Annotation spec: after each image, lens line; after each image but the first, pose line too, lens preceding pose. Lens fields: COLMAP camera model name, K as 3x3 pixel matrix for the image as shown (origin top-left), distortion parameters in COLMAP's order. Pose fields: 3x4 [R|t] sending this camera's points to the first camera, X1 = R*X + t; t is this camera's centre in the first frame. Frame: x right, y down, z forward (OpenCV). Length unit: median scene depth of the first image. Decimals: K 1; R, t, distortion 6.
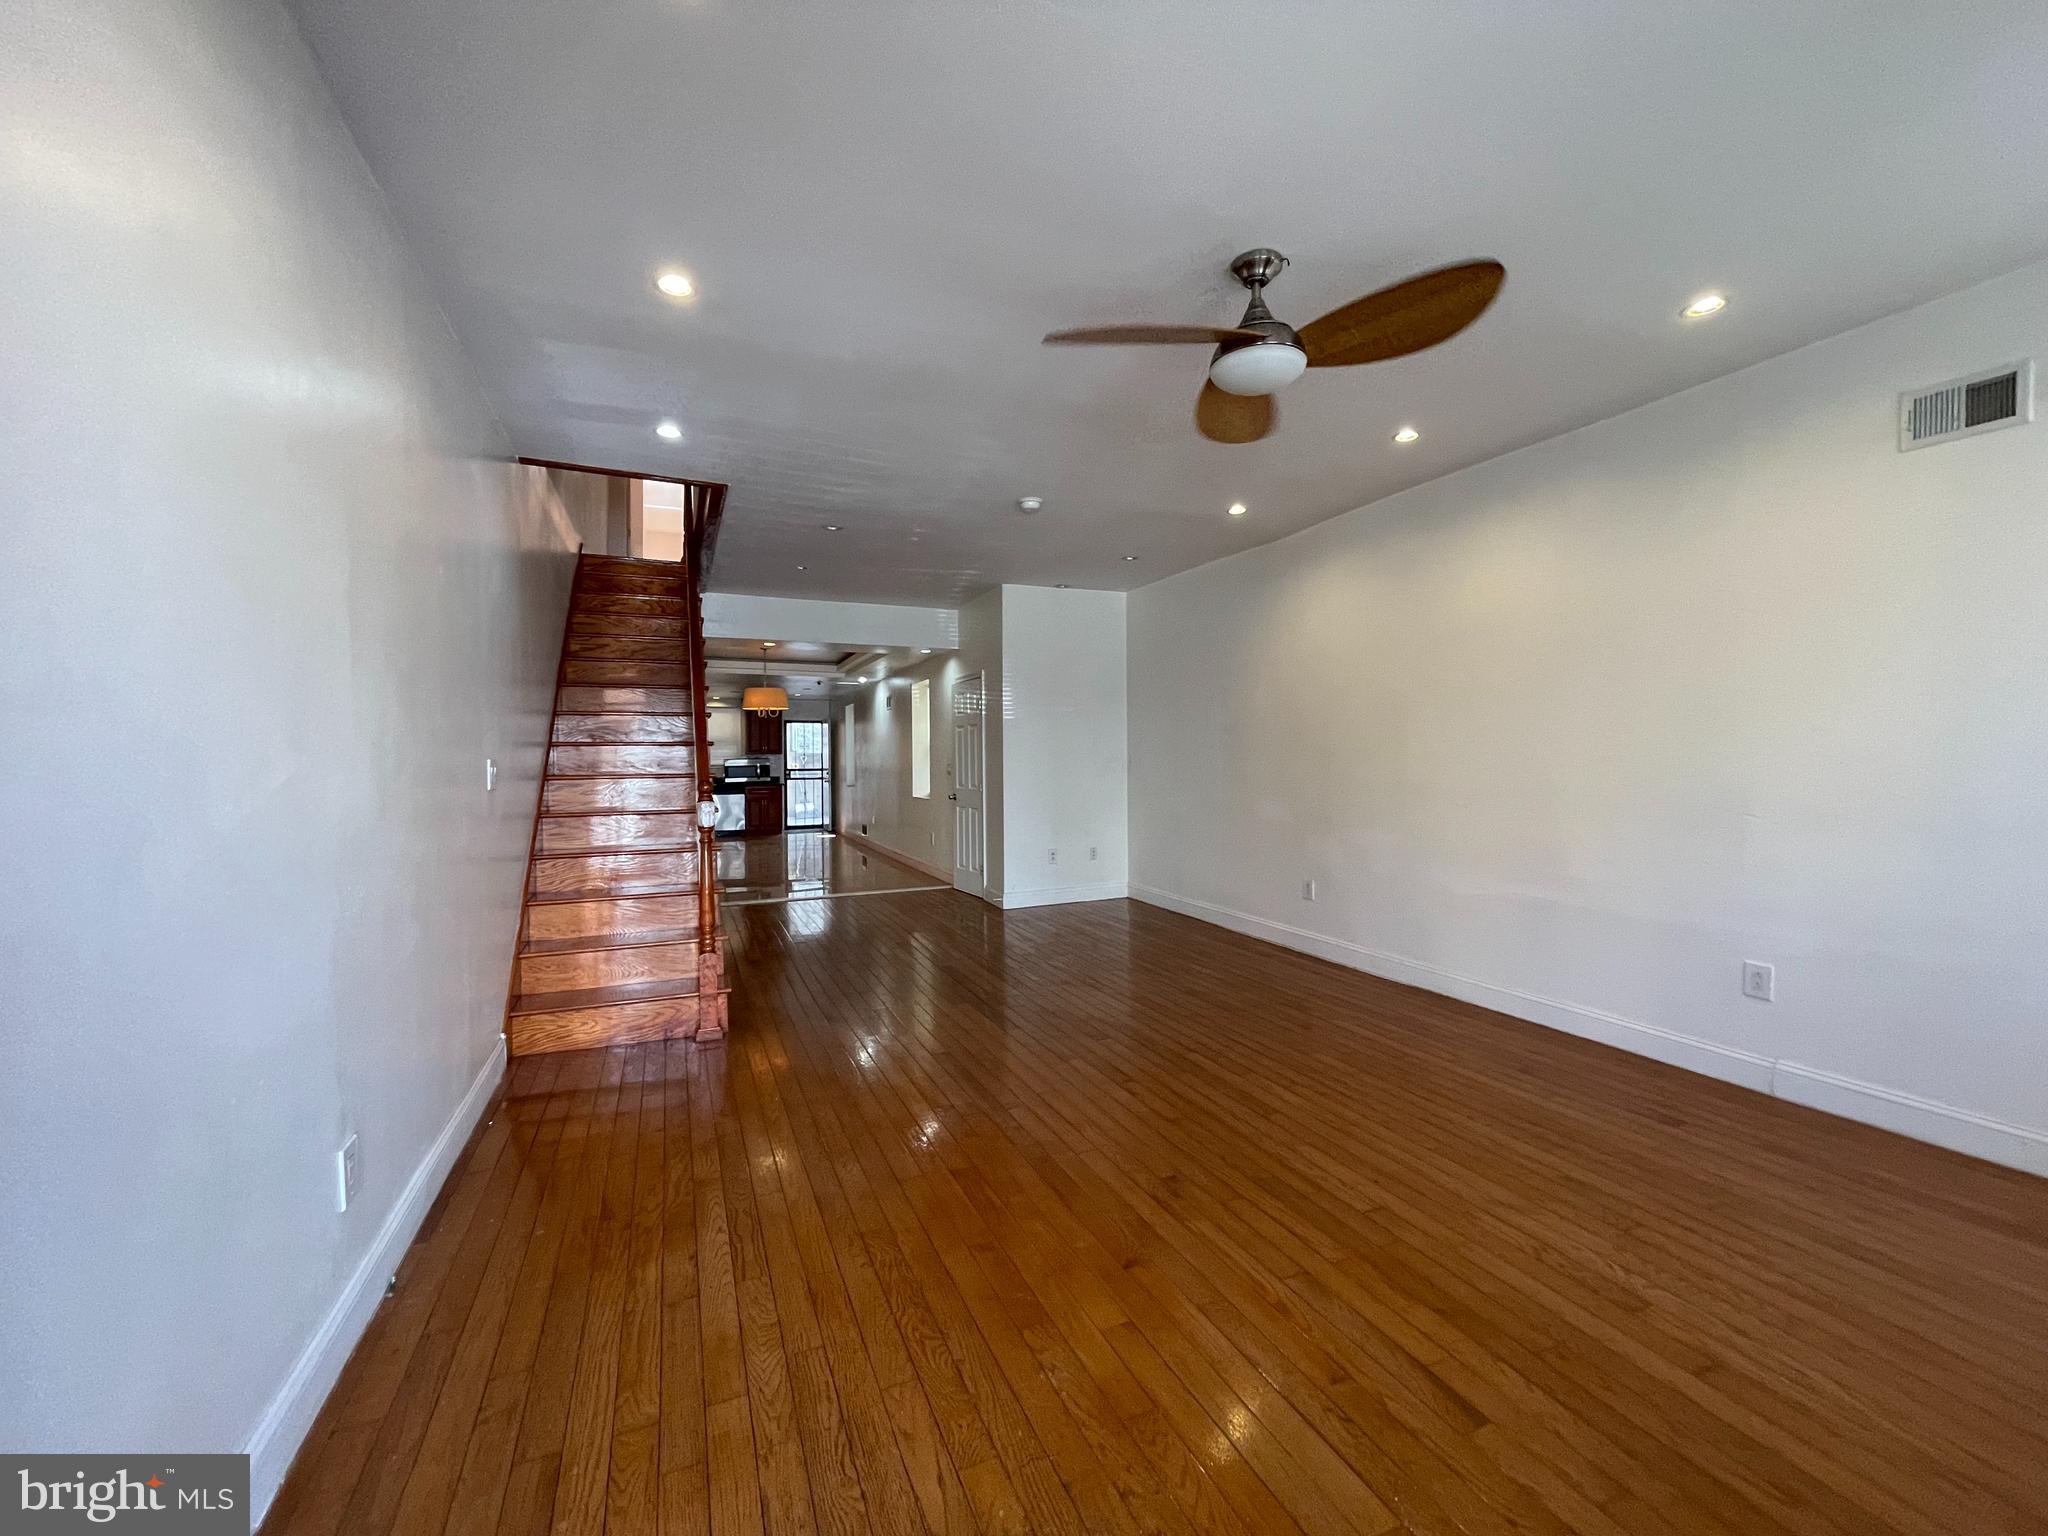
lens RADIAL K [[819.9, 0, 1024.0], [0, 819.9, 768.0], [0, 0, 1]] dist [0.010986, -0.000157]
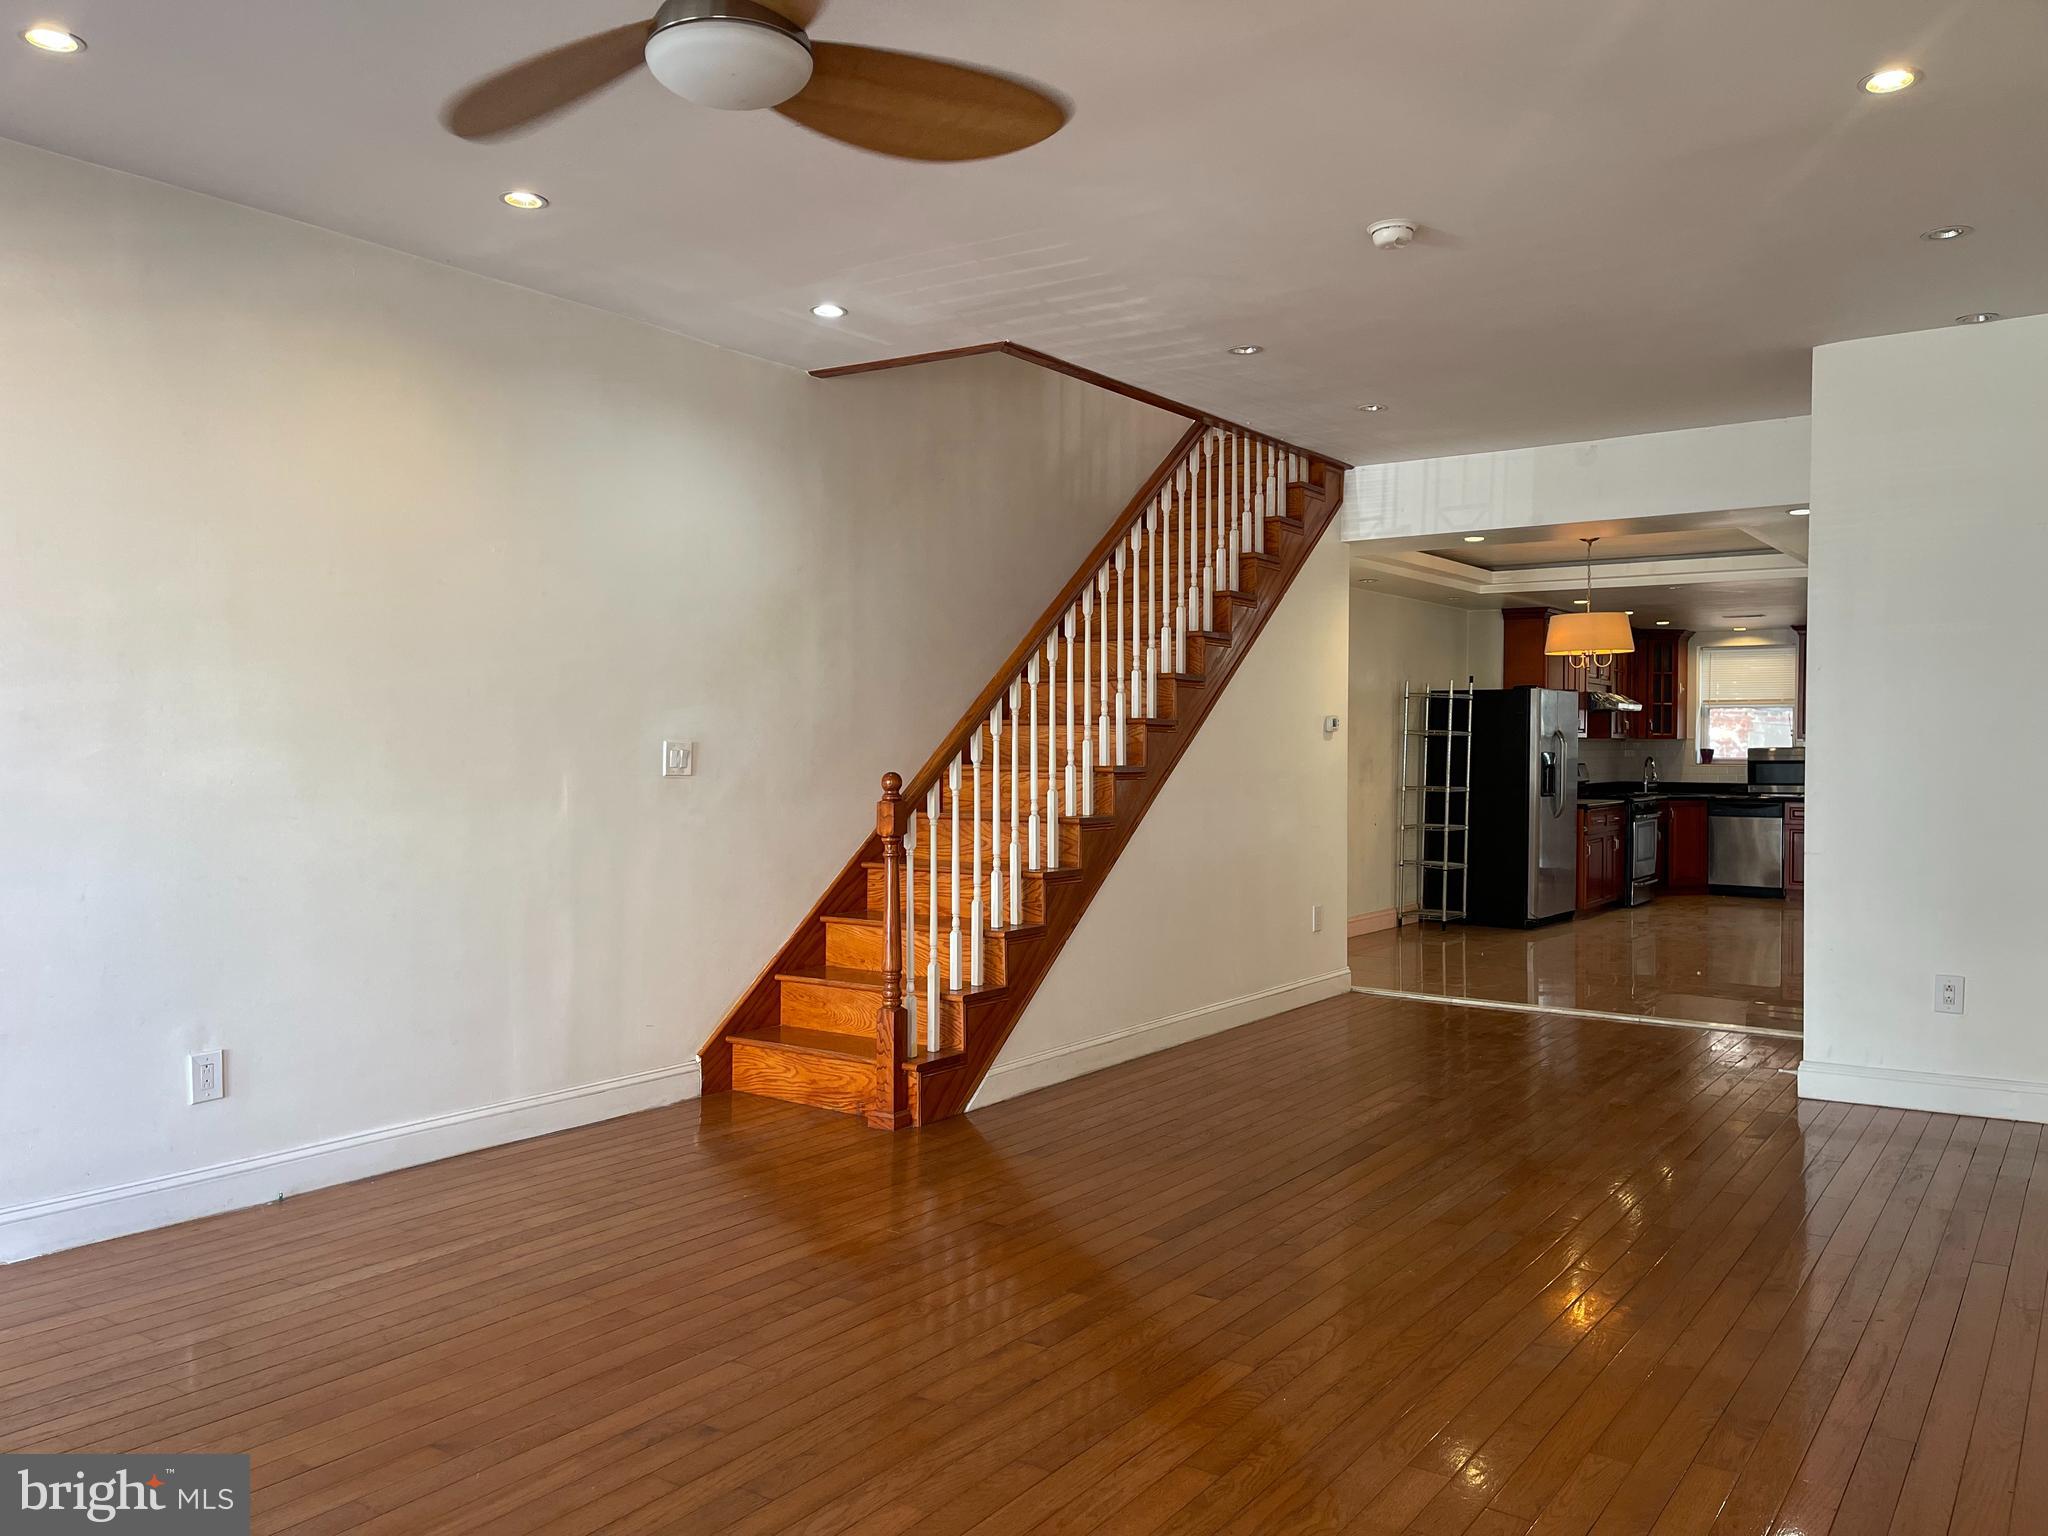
lens RADIAL K [[1536.7, 0, 1024.0], [0, 1536.7, 768.0], [0, 0, 1]] dist [0.032606, -0.001077]
pose [[0.524687, 0.019667, -0.851068, 0.451443], [-0.019238, 0.999752, 0.011243, -0.002989], [0.851078, 0.010474, 0.524935, 0.211313]]
